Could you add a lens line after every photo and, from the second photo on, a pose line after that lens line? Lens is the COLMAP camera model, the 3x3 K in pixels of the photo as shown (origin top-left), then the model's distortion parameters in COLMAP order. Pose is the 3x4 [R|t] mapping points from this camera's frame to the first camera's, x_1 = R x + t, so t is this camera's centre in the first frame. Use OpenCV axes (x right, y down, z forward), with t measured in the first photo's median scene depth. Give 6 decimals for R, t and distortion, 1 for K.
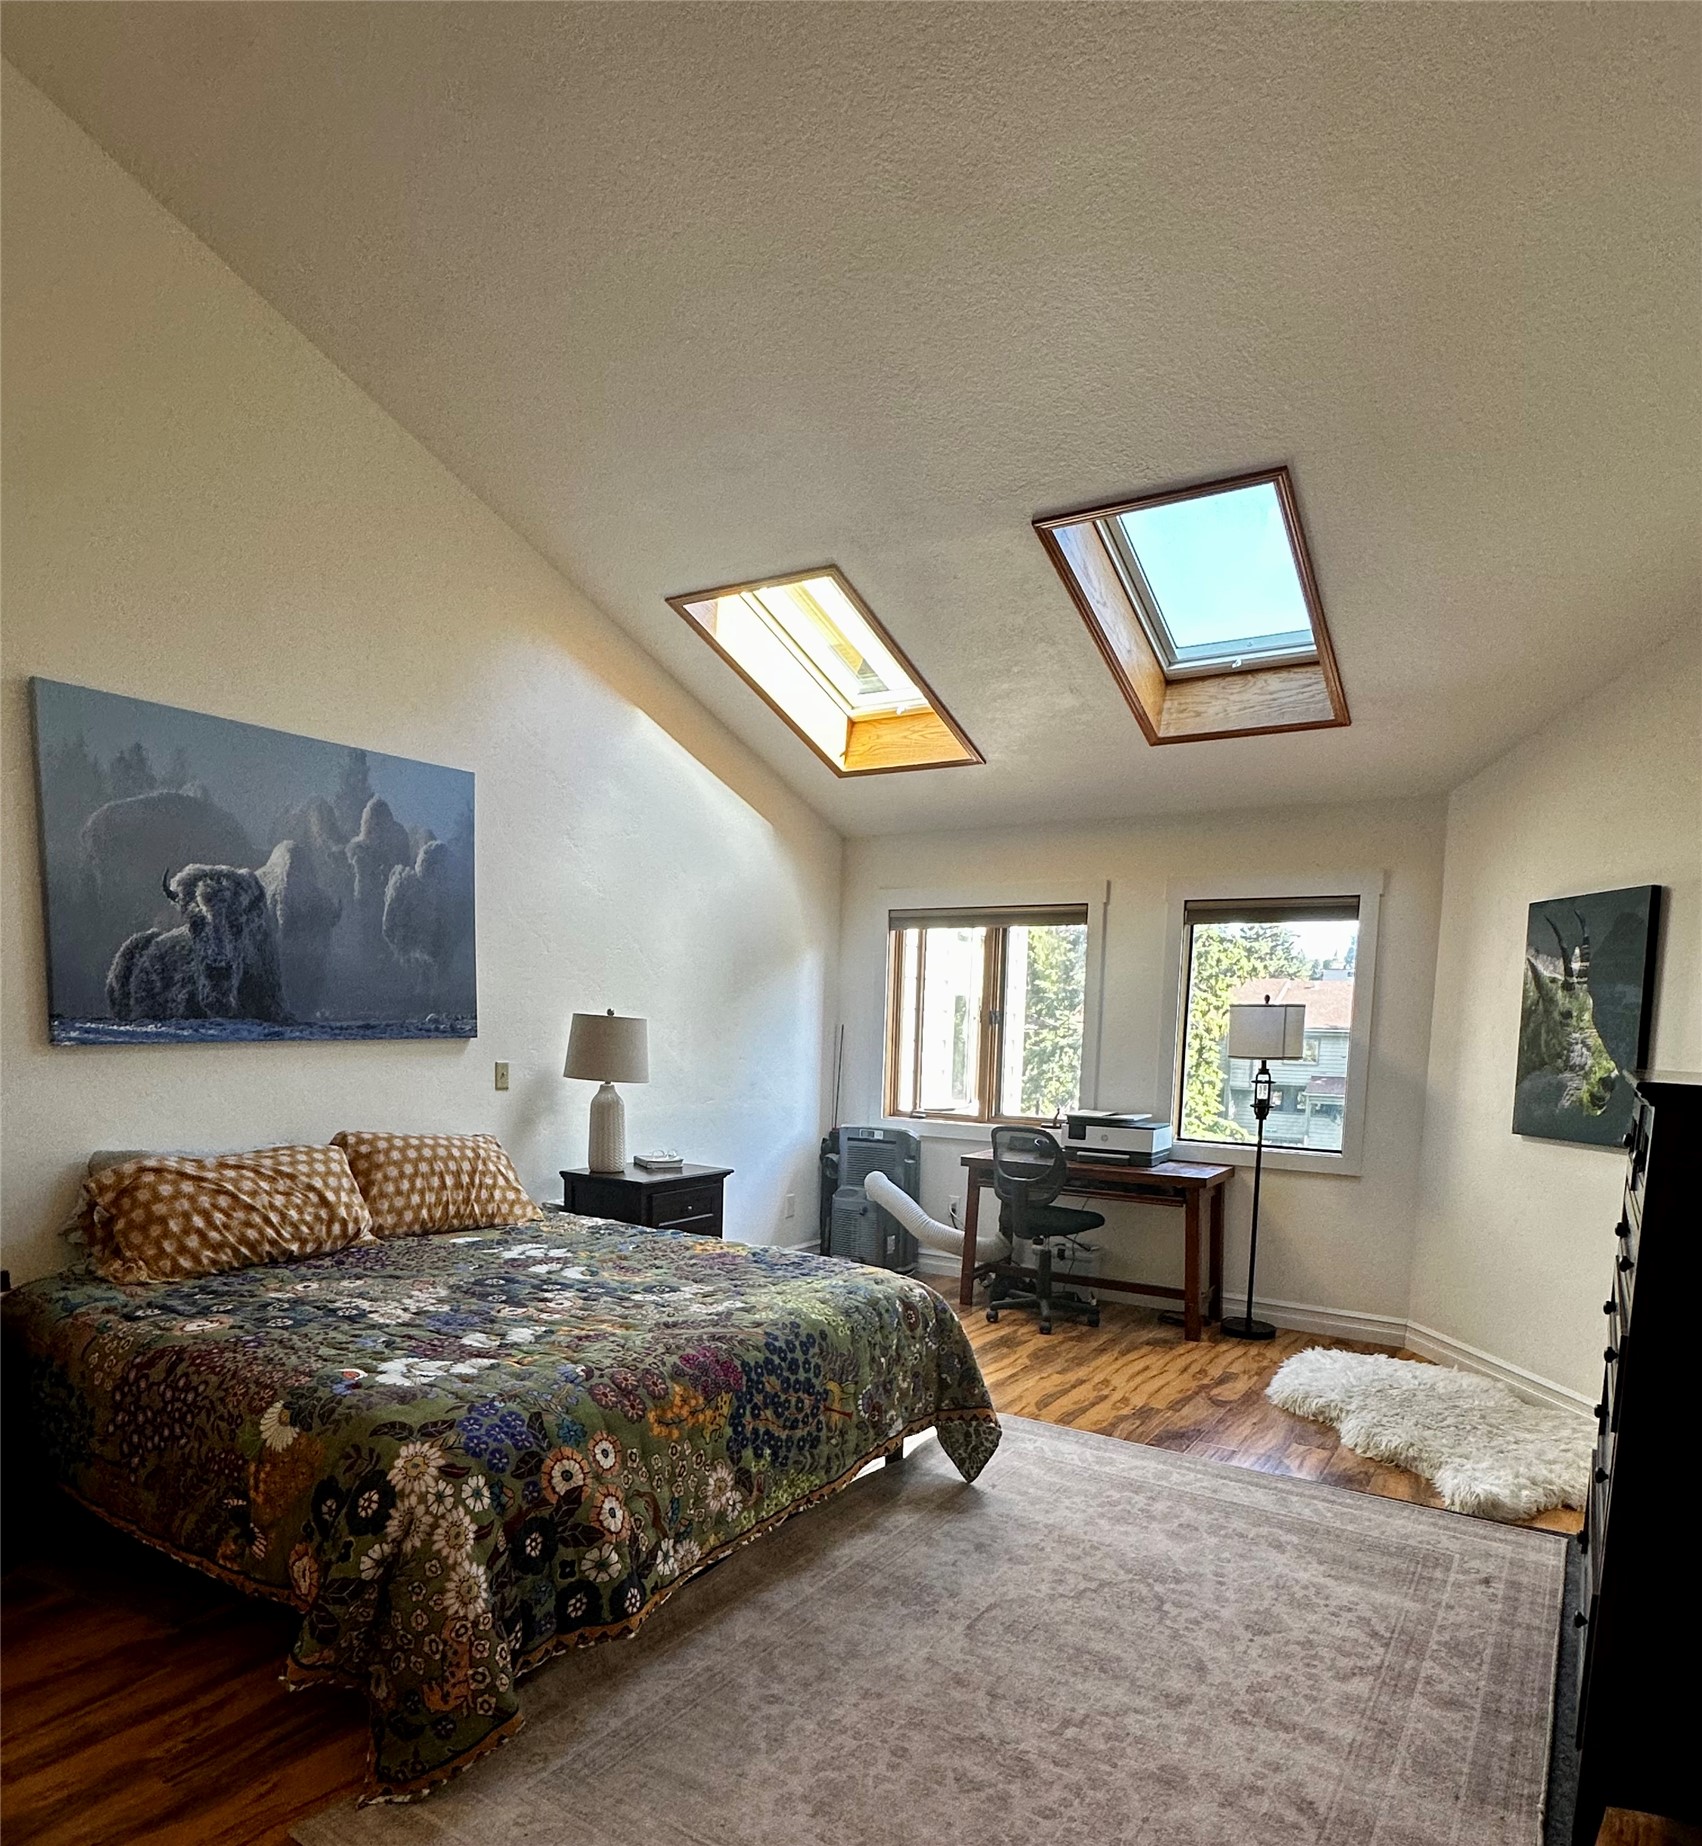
lens RADIAL K [[1169.8, 0, 841.6], [0, 1169.8, 1140.4], [0, 0, 1]] dist [-0.004664, -0.000563]
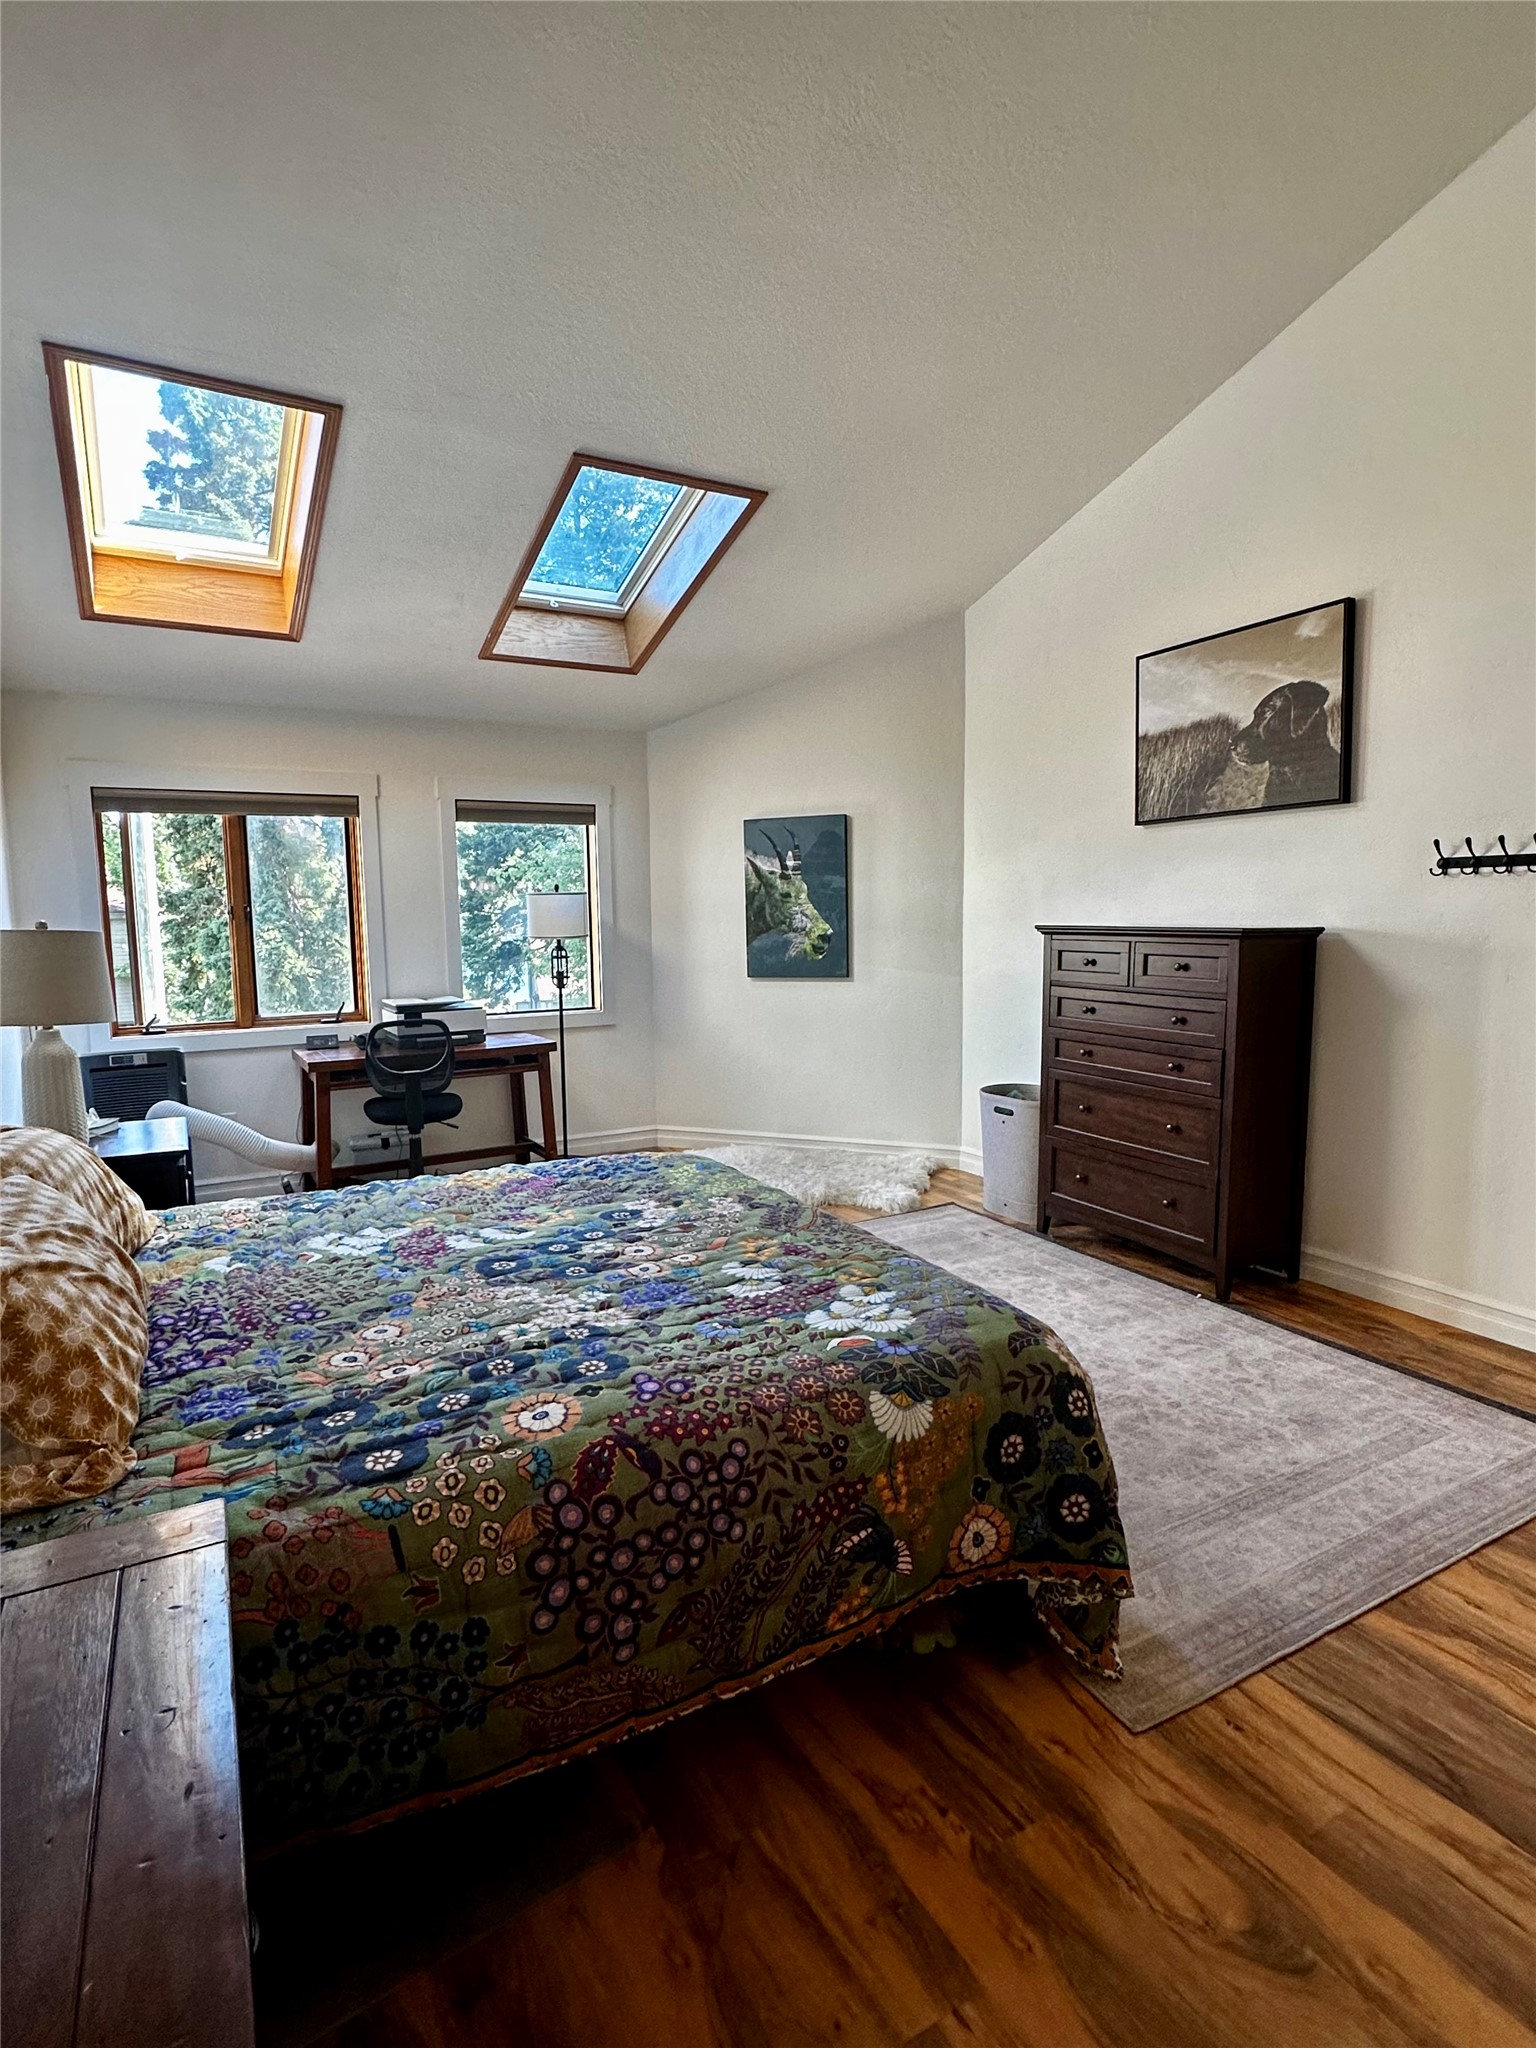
lens RADIAL K [[1059.6, 0, 768.0], [0, 1059.6, 1024.0], [0, 0, 1]] dist [-0.003883, -0.000081]
pose [[0.470535, -0.130775, 0.872637, -0.619782], [0.116935, 0.989475, 0.085232, -0.062076], [-0.874599, 0.061937, 0.480875, 0.367047]]
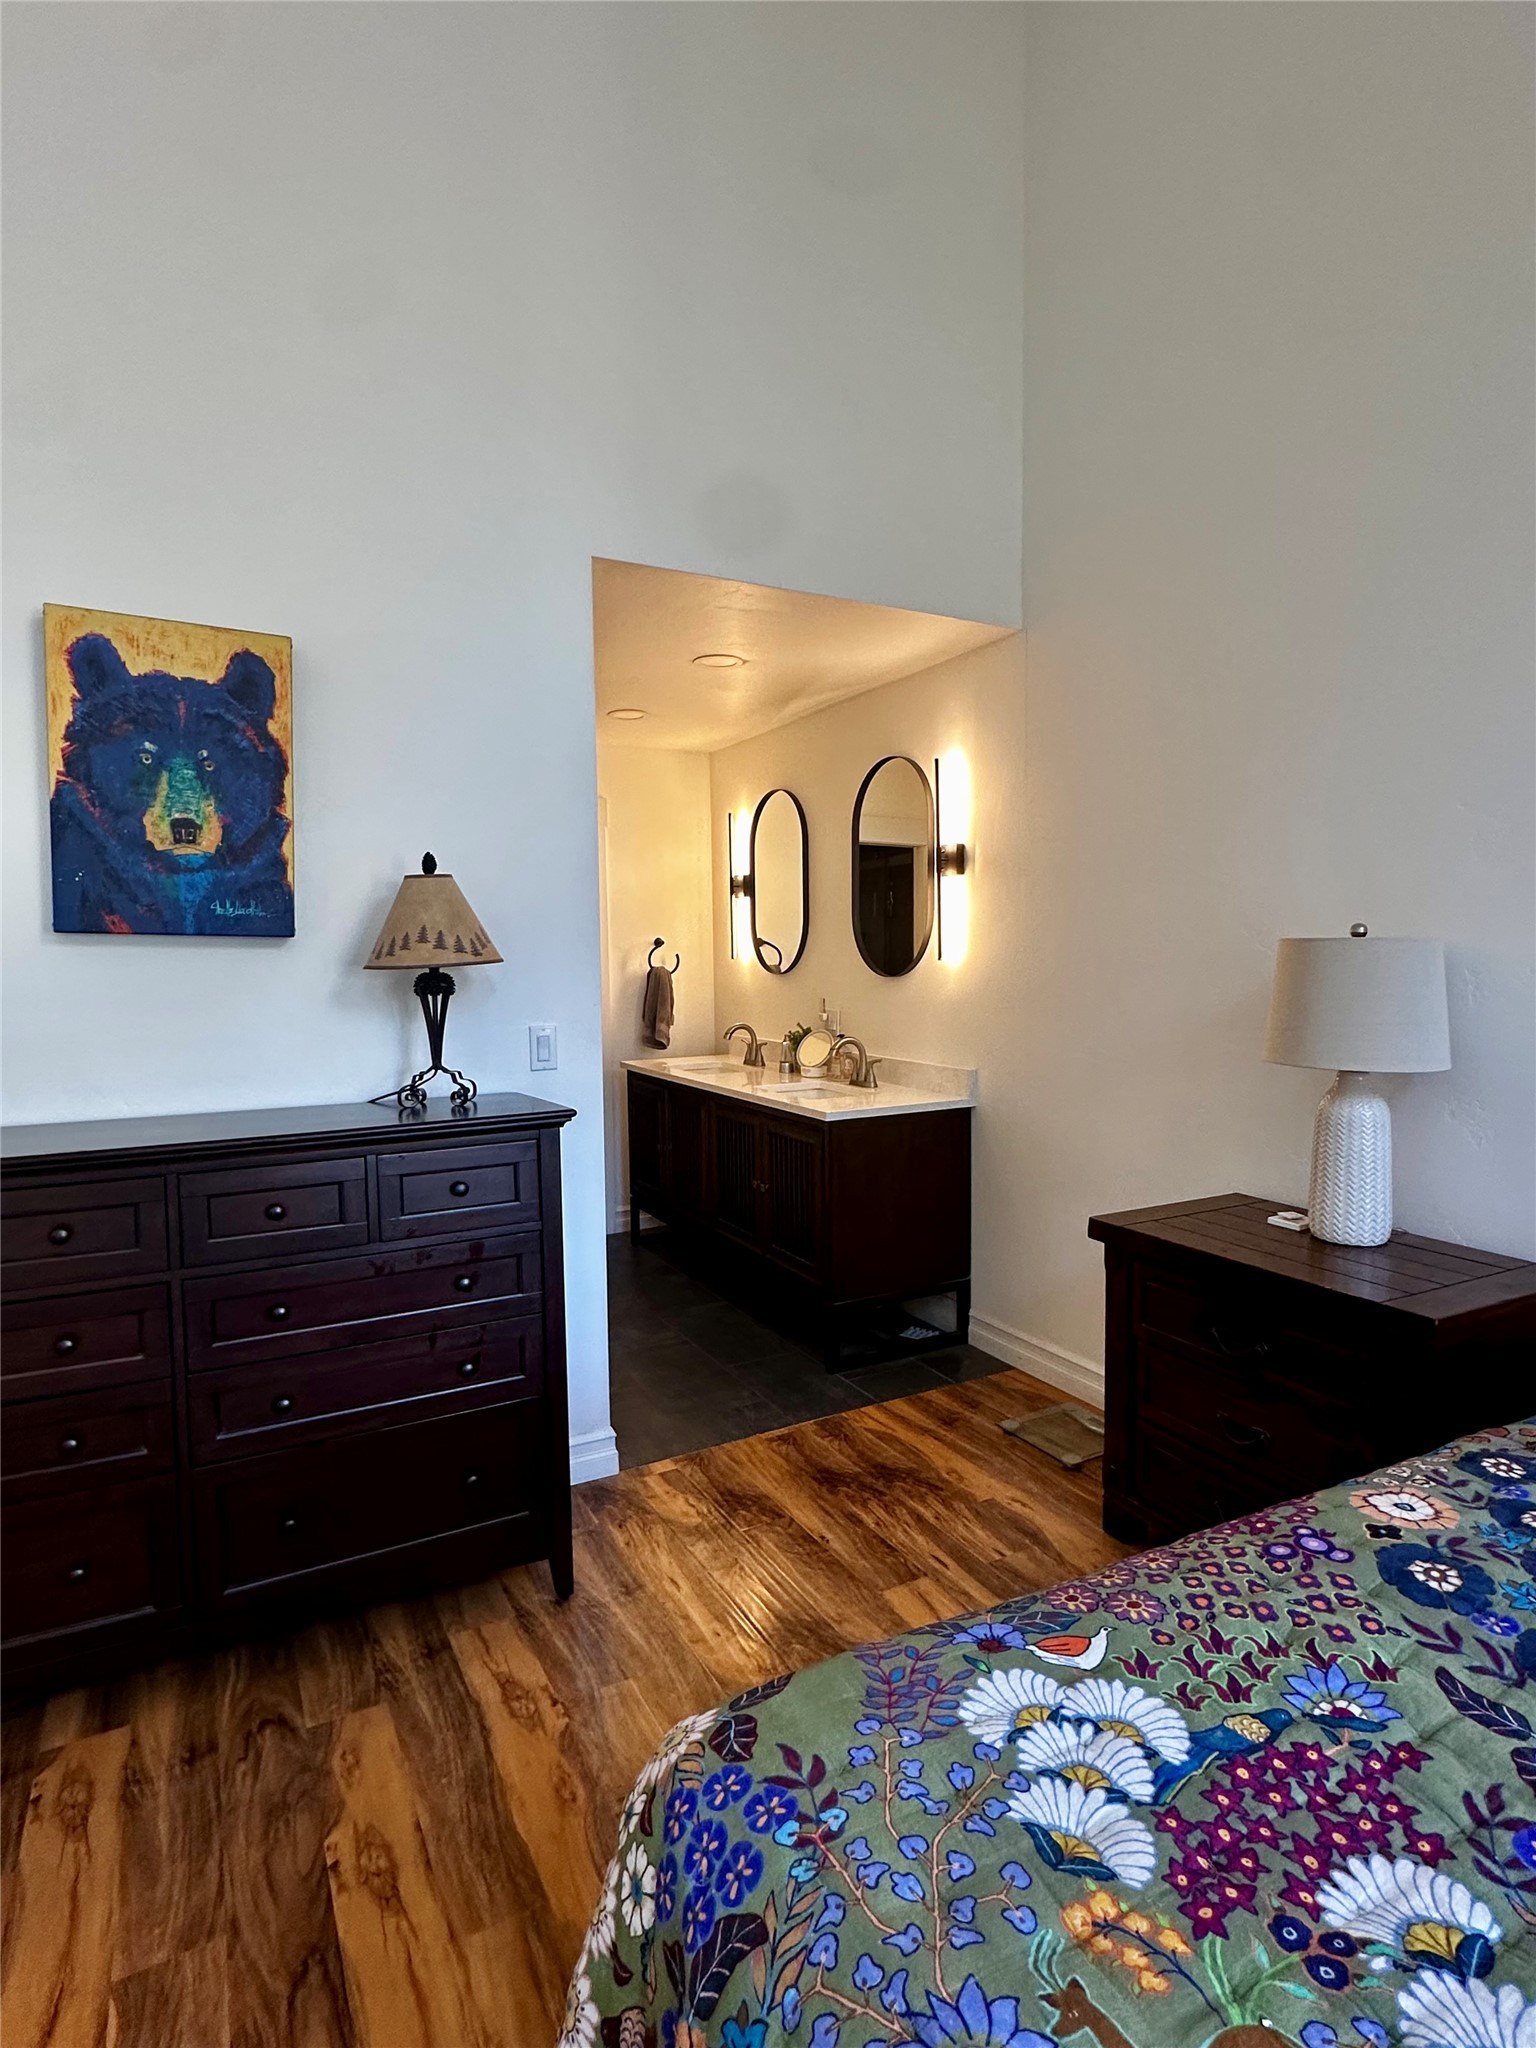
lens RADIAL K [[1059.6, 0, 768.0], [0, 1059.6, 1024.0], [0, 0, 1]] dist [-0.003883, -0.000081]
pose [[-0.491595, 0.038549, -0.869970, 0.020893], [-0.092370, 0.991075, 0.096111, -0.056738], [0.865911, 0.127607, -0.483647, 0.599991]]
